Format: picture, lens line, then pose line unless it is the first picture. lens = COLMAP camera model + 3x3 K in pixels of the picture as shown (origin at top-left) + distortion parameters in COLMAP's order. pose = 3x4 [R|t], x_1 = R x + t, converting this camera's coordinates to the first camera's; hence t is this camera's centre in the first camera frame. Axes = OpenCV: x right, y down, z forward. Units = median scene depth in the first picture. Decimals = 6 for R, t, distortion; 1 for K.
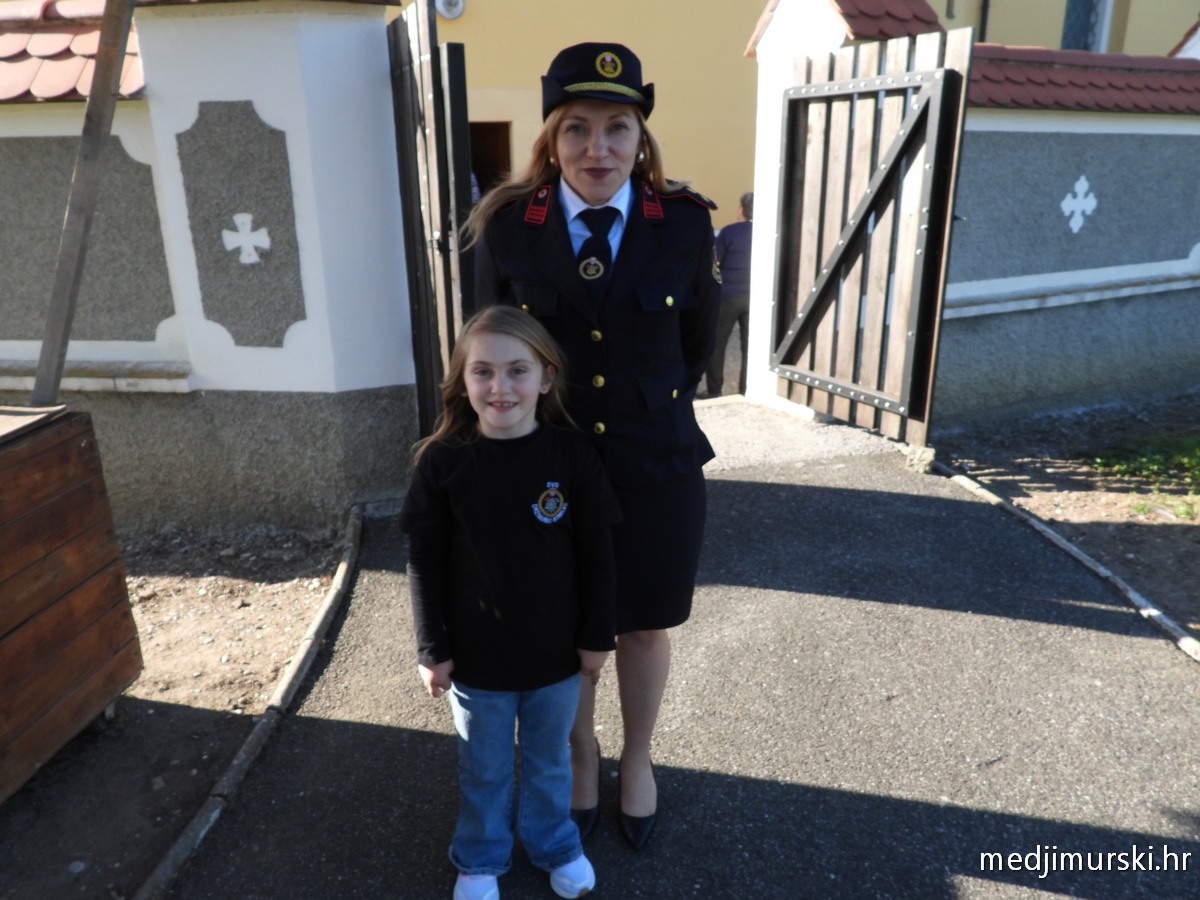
lens RADIAL K [[851.8, 0, 600.0], [0, 851.8, 450.0], [0, 0, 1]] dist [-0.020521, 0.003786]
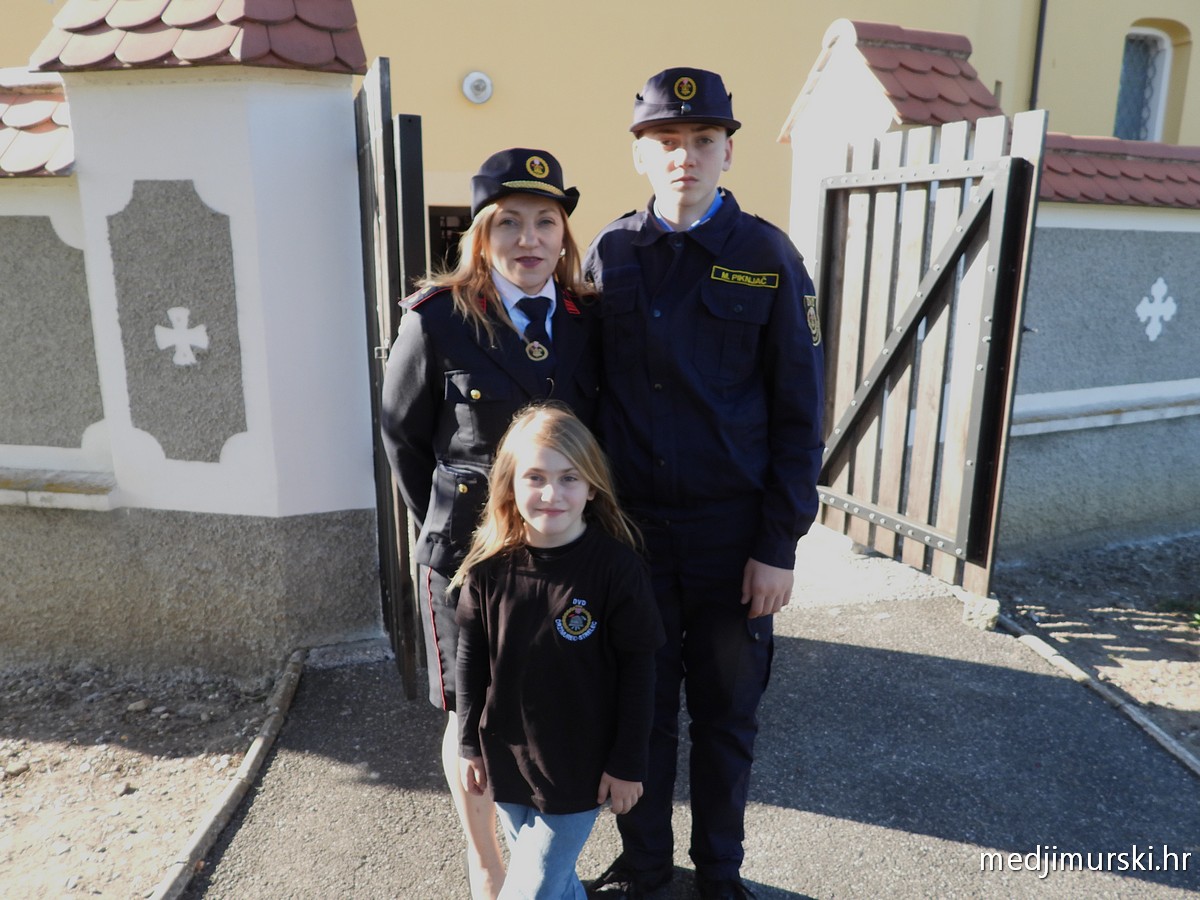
lens RADIAL K [[851.8, 0, 600.0], [0, 851.8, 450.0], [0, 0, 1]] dist [-0.020521, 0.003786]
pose [[0.998575, 0.030011, -0.044121, 0.040966], [-0.033898, 0.995350, -0.090168, -0.065959], [0.041210, 0.091535, 0.994949, 0.161457]]
